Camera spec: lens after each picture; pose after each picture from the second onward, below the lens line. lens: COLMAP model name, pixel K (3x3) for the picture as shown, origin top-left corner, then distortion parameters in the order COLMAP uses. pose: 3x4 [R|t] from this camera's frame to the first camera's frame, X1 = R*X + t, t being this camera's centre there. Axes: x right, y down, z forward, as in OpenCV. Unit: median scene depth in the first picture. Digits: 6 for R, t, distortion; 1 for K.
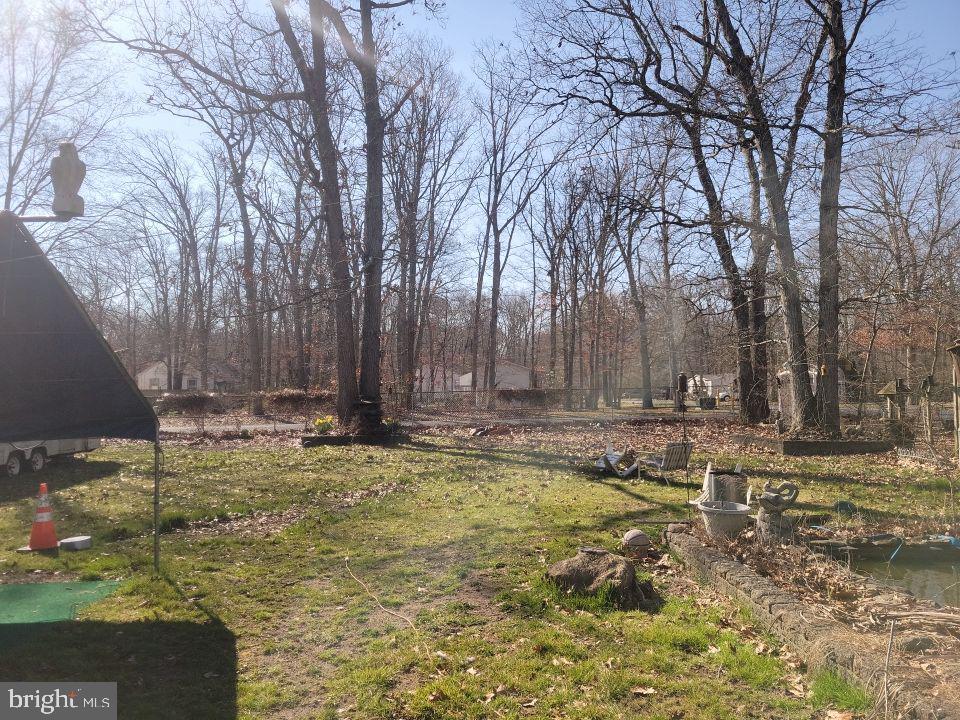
lens RADIAL K [[735.9, 0, 481.1], [0, 735.9, 348.4], [0, 0, 1]] dist [0.043163, -0.010350]
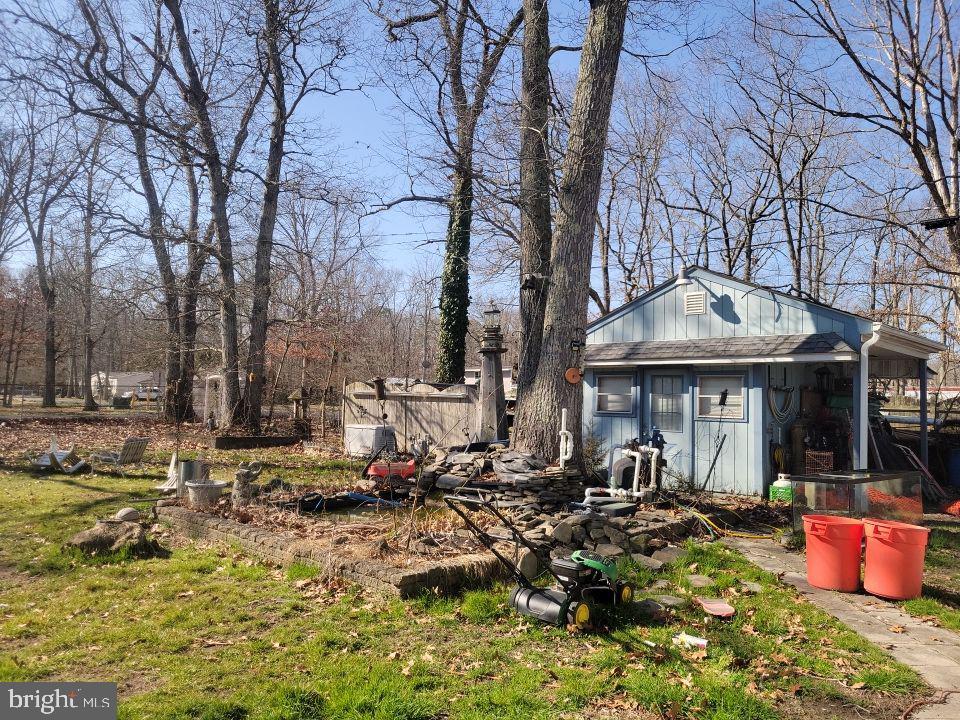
lens RADIAL K [[735.9, 0, 481.1], [0, 735.9, 348.4], [0, 0, 1]] dist [0.043163, -0.010350]
pose [[0.720138, 0.075346, 0.689728, -0.116925], [-0.074908, 0.996719, -0.030671, -0.010420], [-0.689776, -0.029578, 0.723419, -0.135978]]
